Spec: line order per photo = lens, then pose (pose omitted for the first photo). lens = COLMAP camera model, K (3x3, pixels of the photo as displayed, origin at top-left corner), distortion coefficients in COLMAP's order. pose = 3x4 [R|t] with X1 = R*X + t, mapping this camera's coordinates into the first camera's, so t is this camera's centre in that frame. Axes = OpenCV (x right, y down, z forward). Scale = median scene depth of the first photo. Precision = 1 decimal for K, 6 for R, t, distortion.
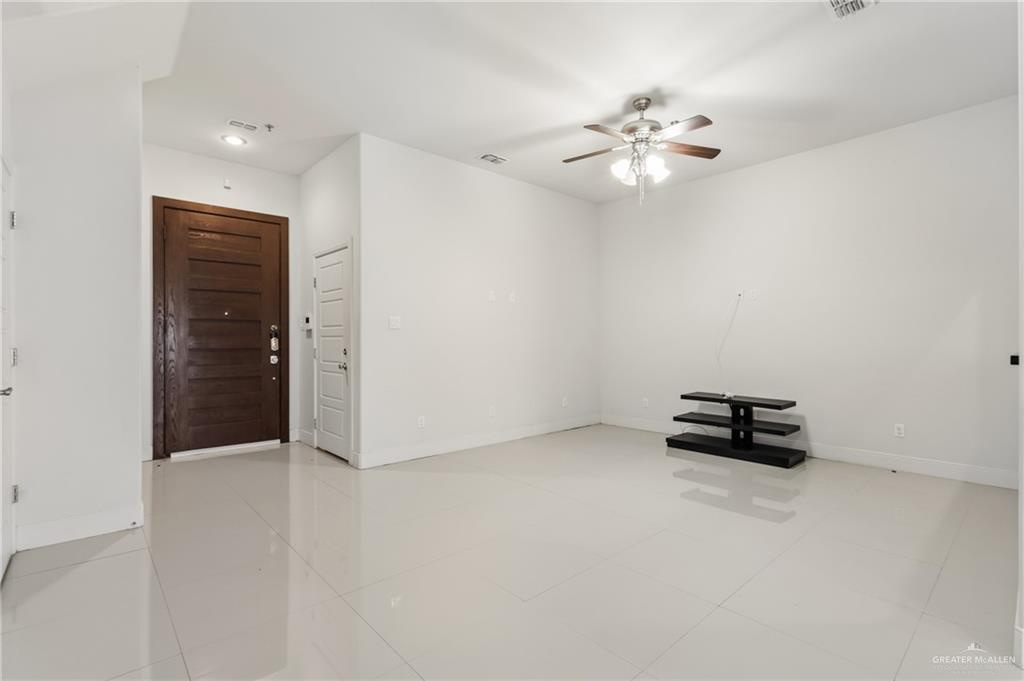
lens RADIAL K [[483.4, 0, 517.2], [0, 483.4, 334.8], [0, 0, 1]] dist [0.013369, 0.000277]
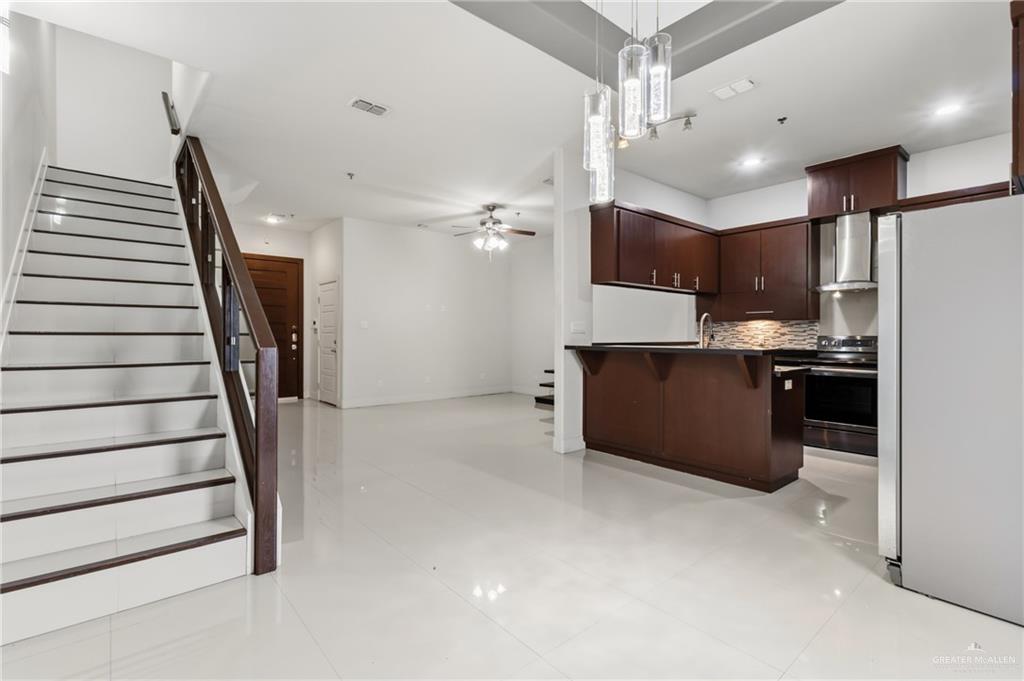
lens RADIAL K [[483.4, 0, 519.9], [0, 483.4, 330.6], [0, 0, 1]] dist [0.013369, 0.000277]
pose [[0.999537, 0.003998, -0.030167, 0.318894], [-0.004006, 0.999992, -0.000207, -0.006848], [0.030166, 0.000328, 0.999545, -0.630674]]
